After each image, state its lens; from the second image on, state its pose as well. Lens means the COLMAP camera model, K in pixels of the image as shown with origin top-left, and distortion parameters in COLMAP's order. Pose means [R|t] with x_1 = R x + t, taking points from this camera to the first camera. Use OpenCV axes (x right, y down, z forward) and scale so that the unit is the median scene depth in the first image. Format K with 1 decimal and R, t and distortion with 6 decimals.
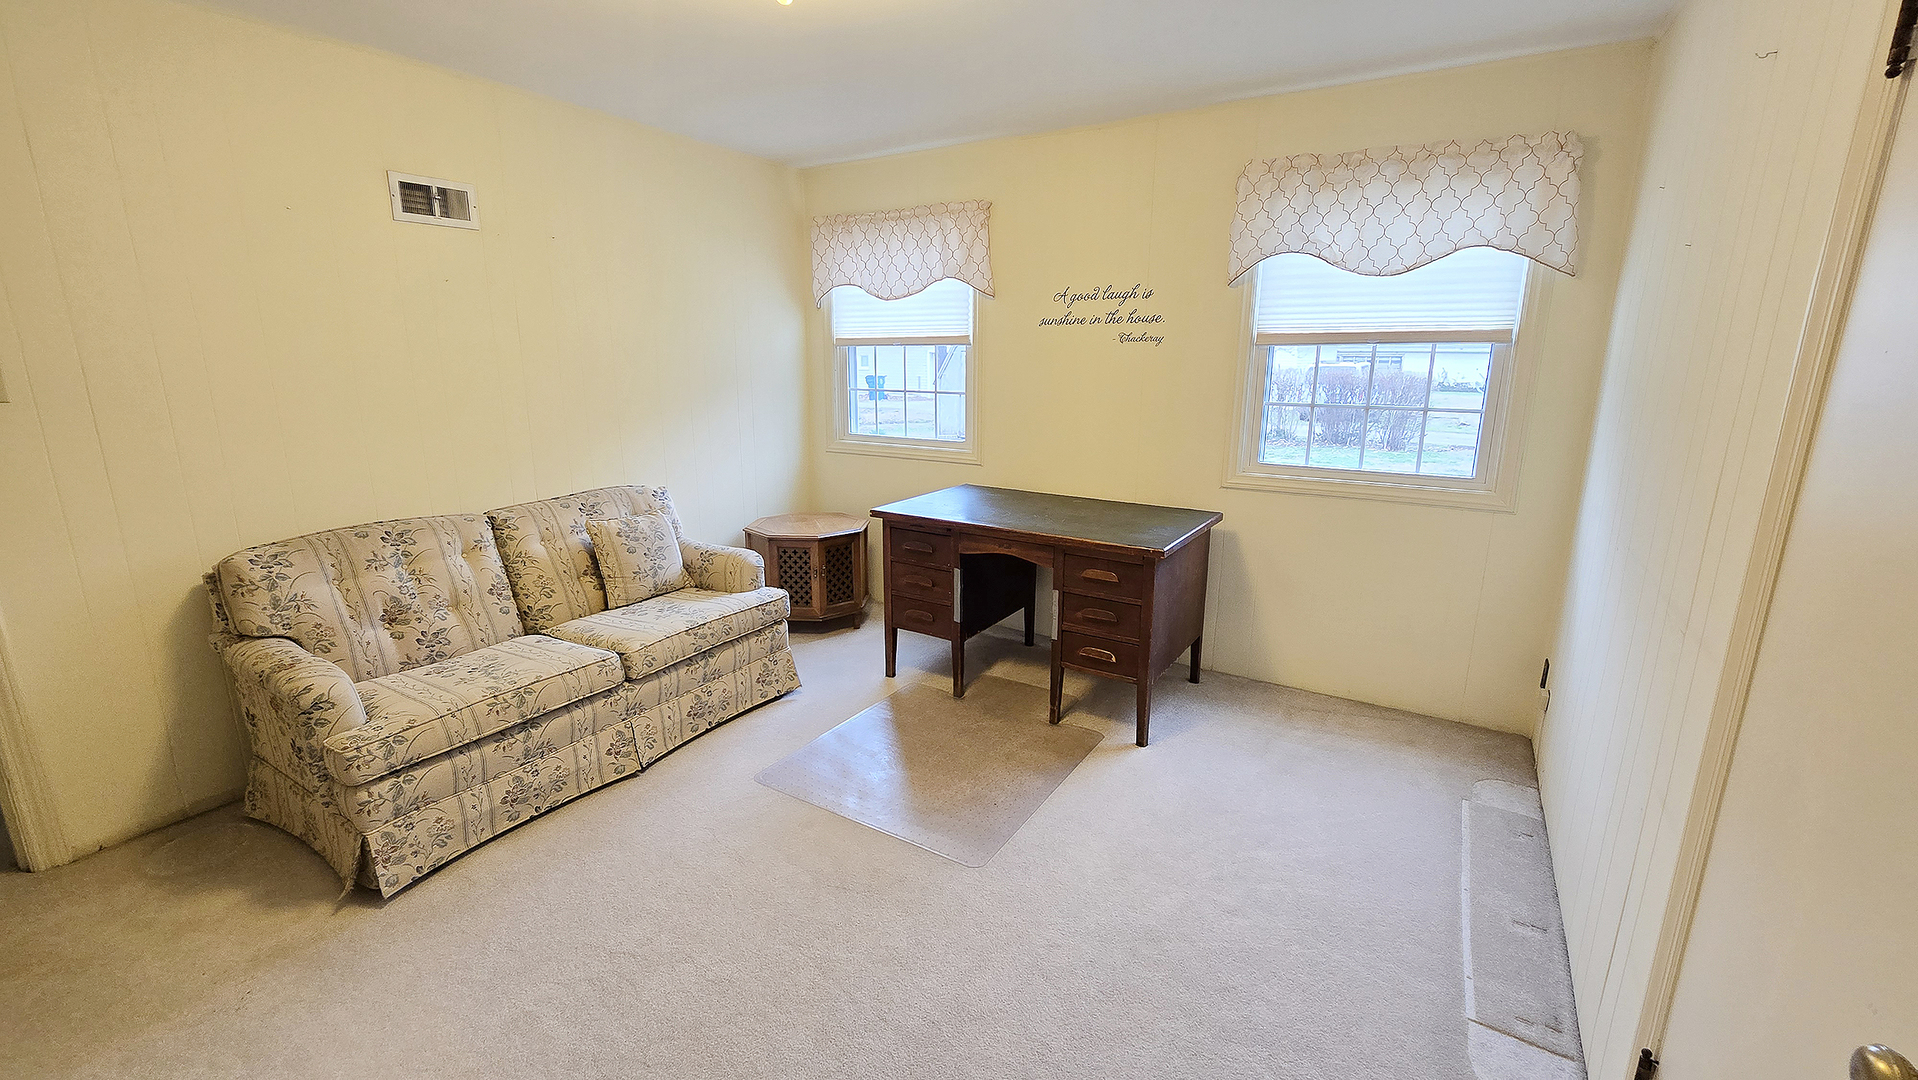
lens RADIAL K [[785.0, 0, 951.7], [0, 785.0, 537.1], [0, 0, 1]] dist [-0.006440, 0.000200]
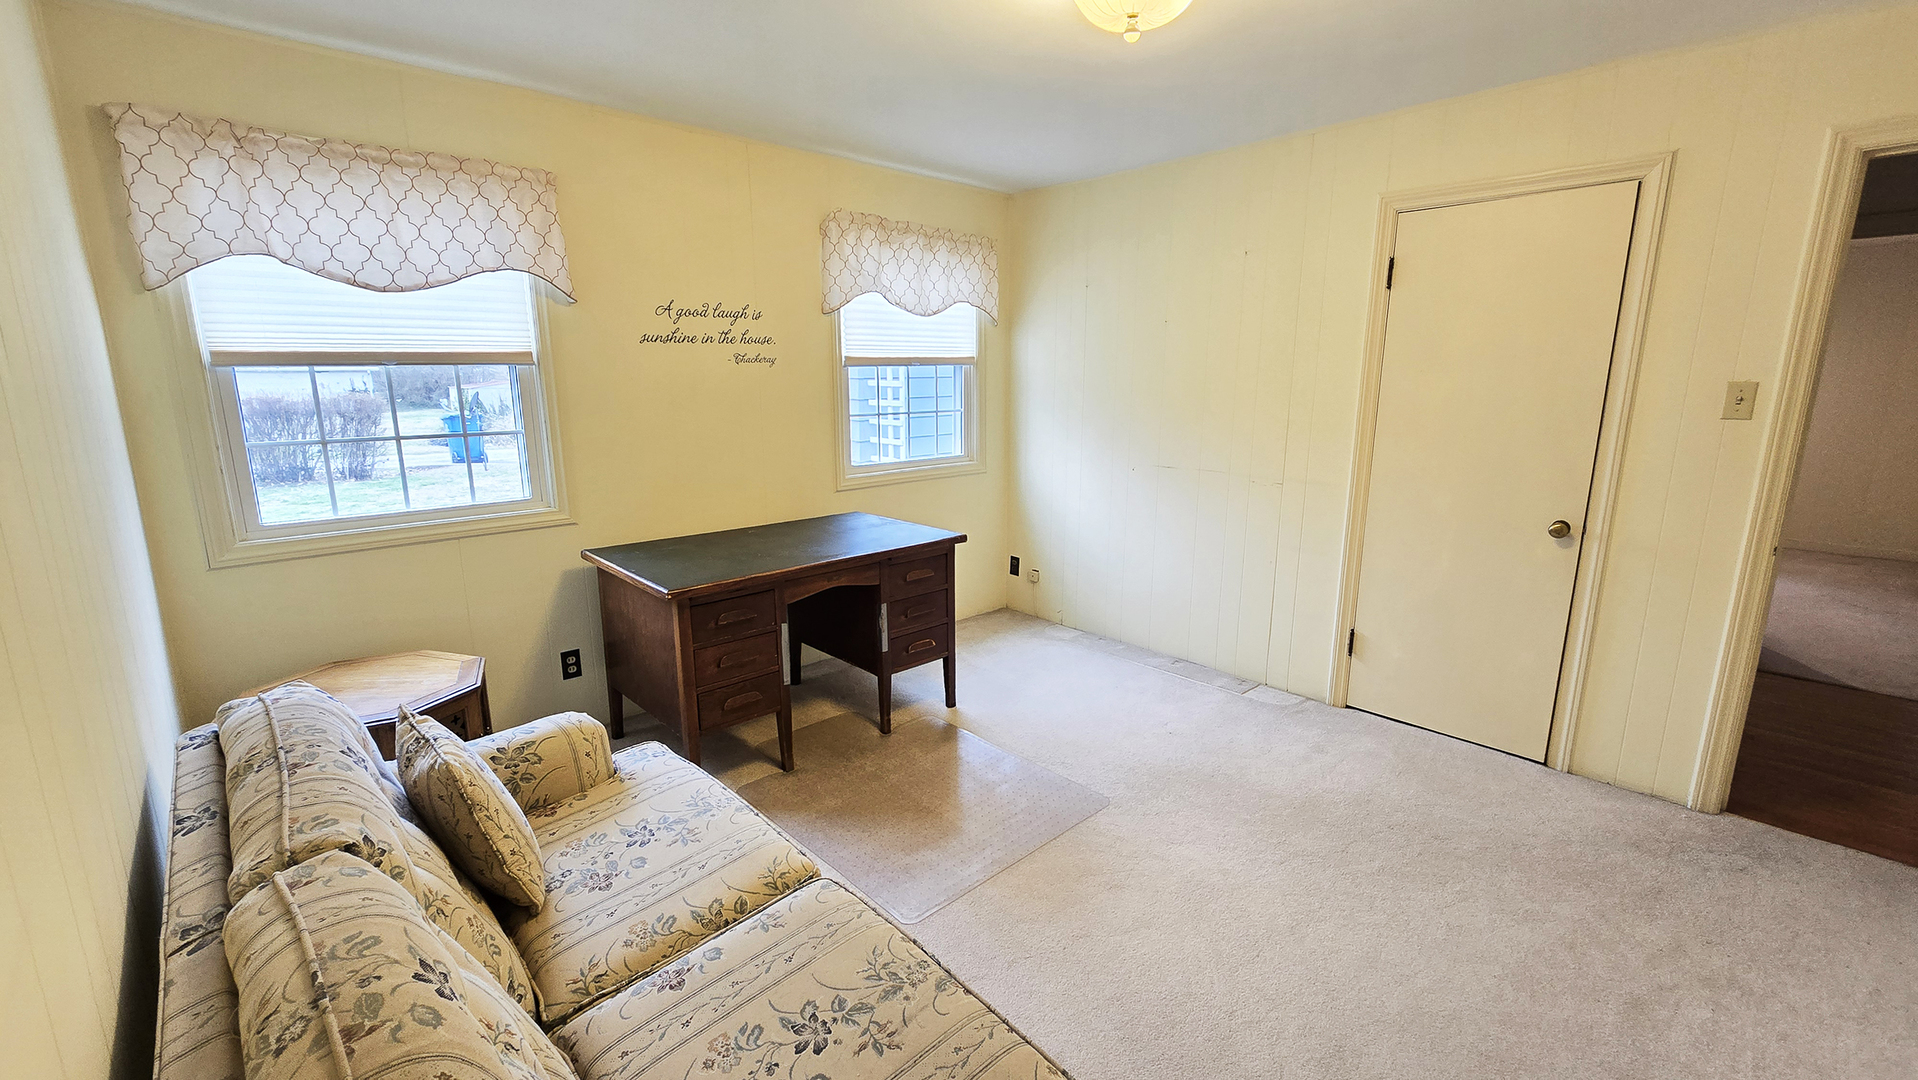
lens RADIAL K [[785.0, 0, 943.2], [0, 785.0, 543.7], [0, 0, 1]] dist [-0.006440, 0.000200]
pose [[0.257038, -0.208944, 0.943543, -0.765761], [0.226419, 0.962193, 0.151393, -0.139232], [-0.939503, 0.174723, 0.294629, 0.583131]]
